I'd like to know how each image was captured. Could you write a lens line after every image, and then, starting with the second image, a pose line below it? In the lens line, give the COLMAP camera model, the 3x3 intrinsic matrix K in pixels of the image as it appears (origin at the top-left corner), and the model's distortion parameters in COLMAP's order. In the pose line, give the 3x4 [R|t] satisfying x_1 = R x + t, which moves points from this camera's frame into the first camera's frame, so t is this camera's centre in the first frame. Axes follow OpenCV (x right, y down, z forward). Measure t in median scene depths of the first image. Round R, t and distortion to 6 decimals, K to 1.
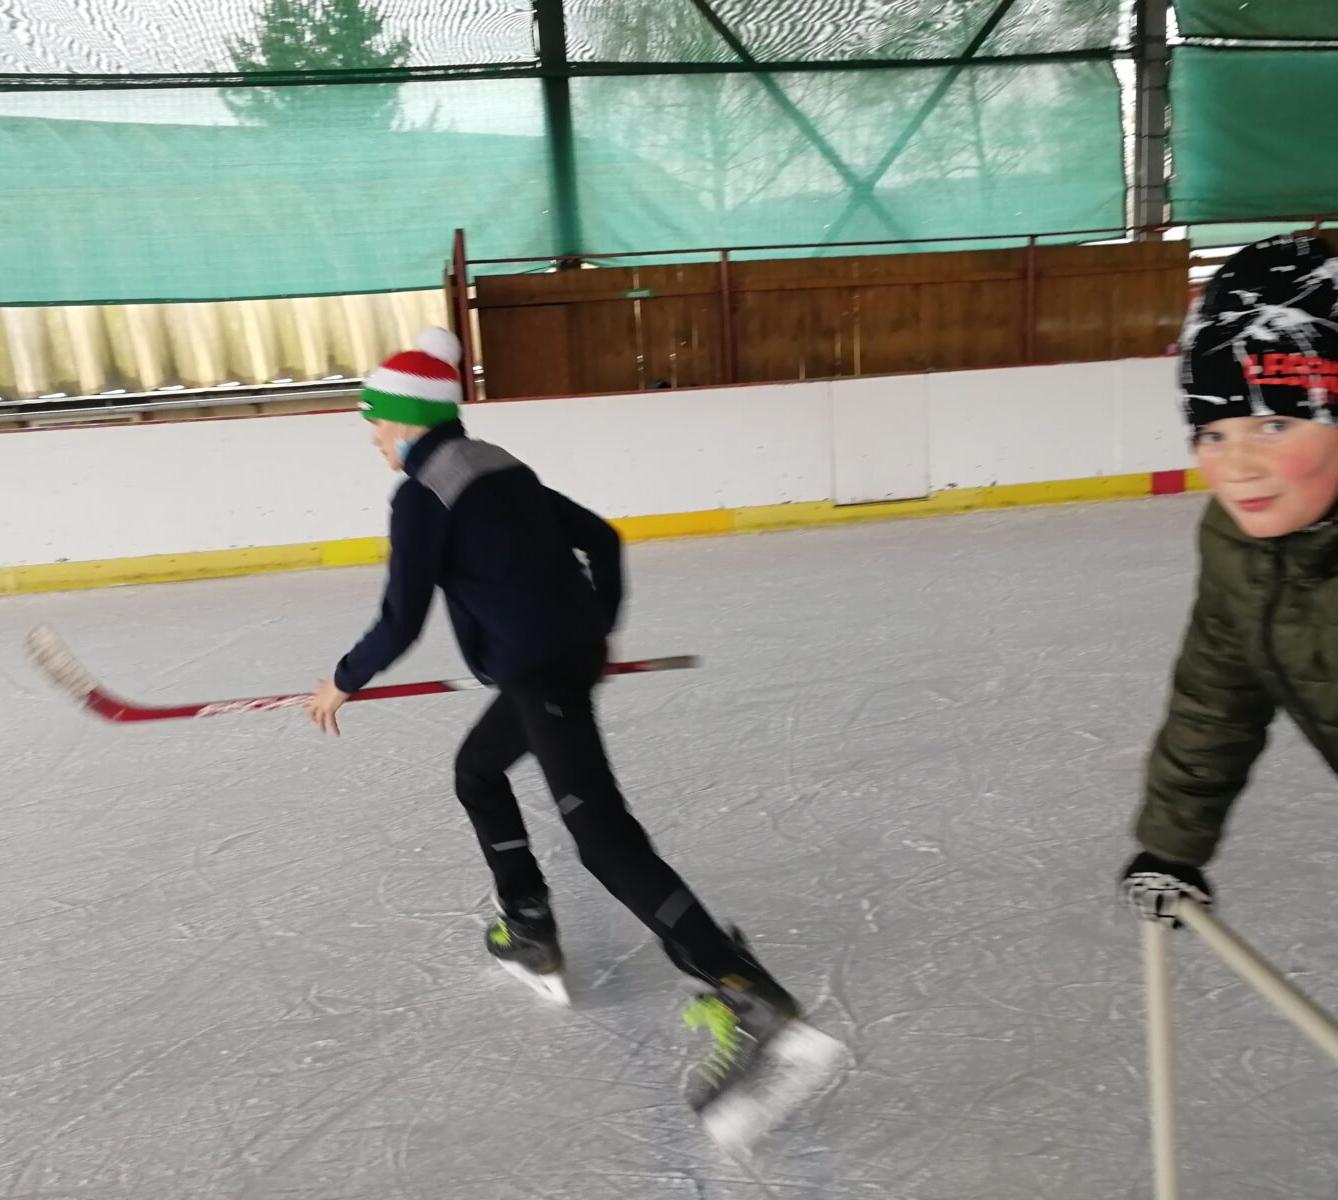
lens RADIAL K [[1223.3, 0, 669.0], [0, 1223.3, 600.0], [0, 0, 1]] dist [-0.003388, -0.001170]
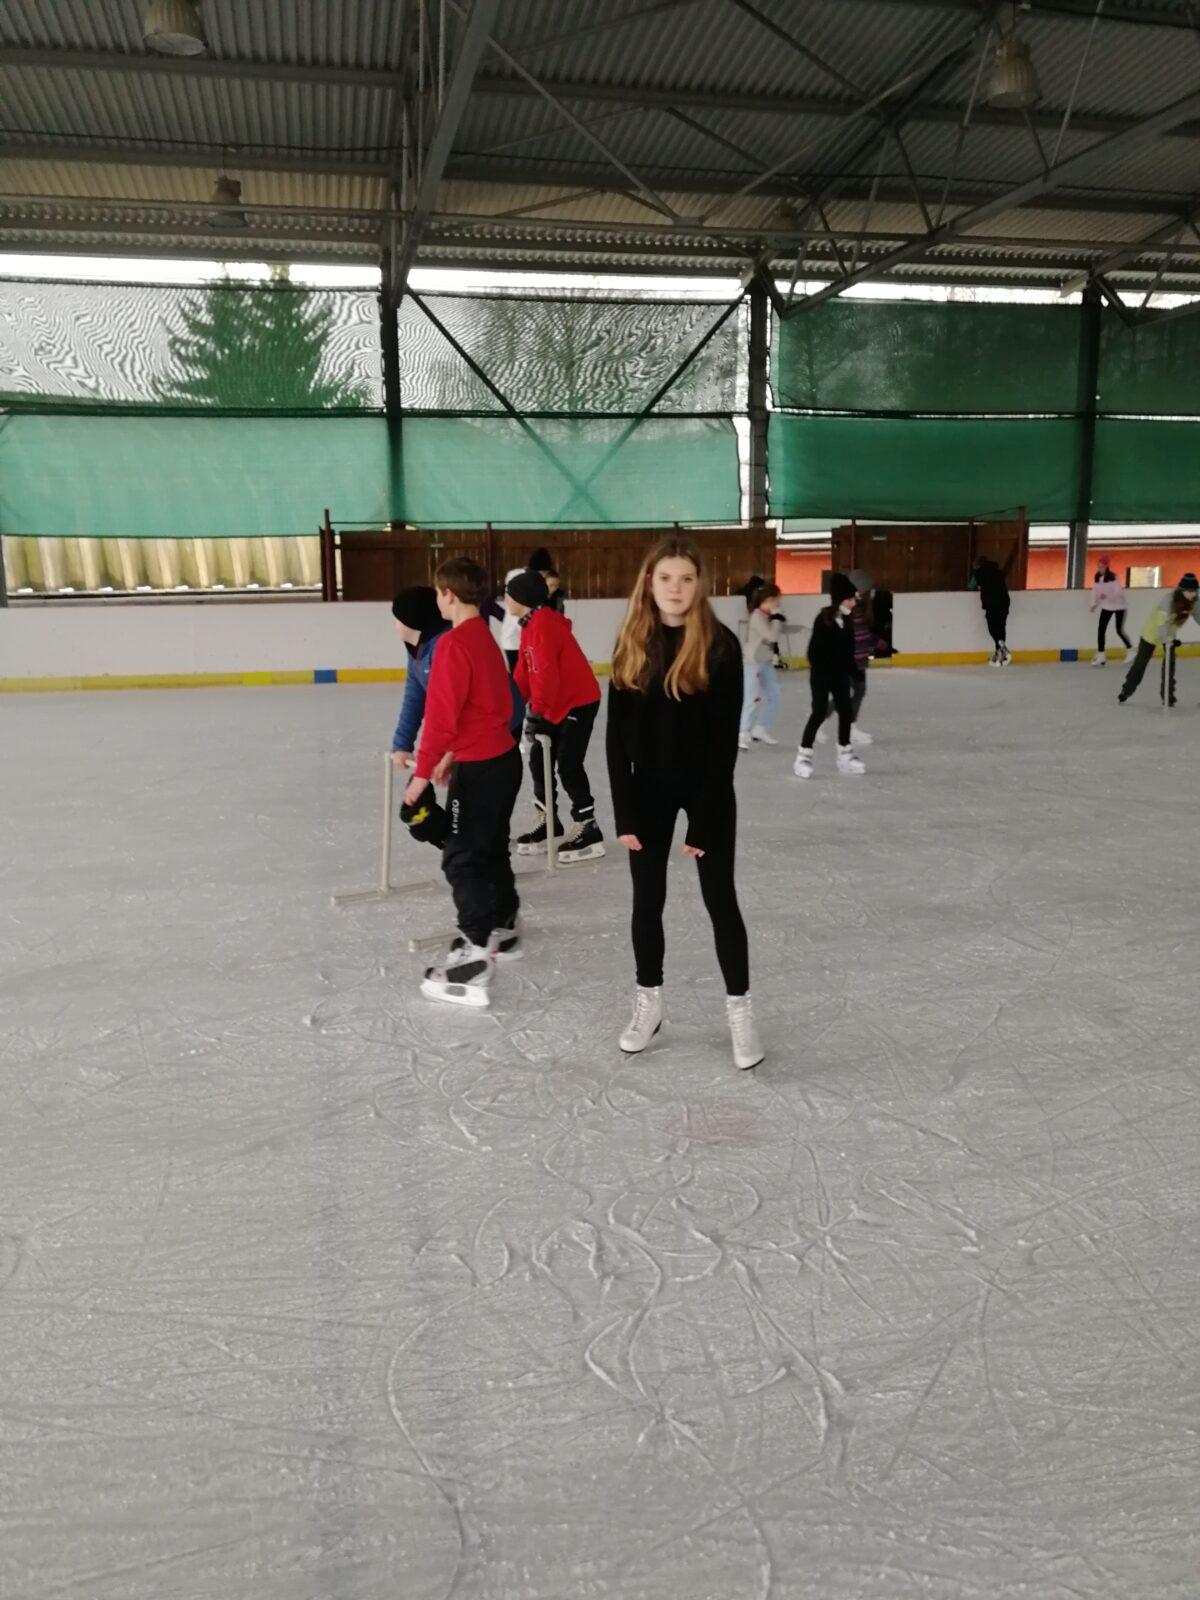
lens RADIAL K [[1236.6, 0, 606.6], [0, 1236.6, 791.7], [0, 0, 1]] dist [0.008205, -0.032996]
pose [[0.998855, 0.044309, 0.018023, 0.183495], [-0.043768, 0.998610, -0.029360, 0.122556], [-0.019299, 0.028538, 0.999406, -0.667329]]
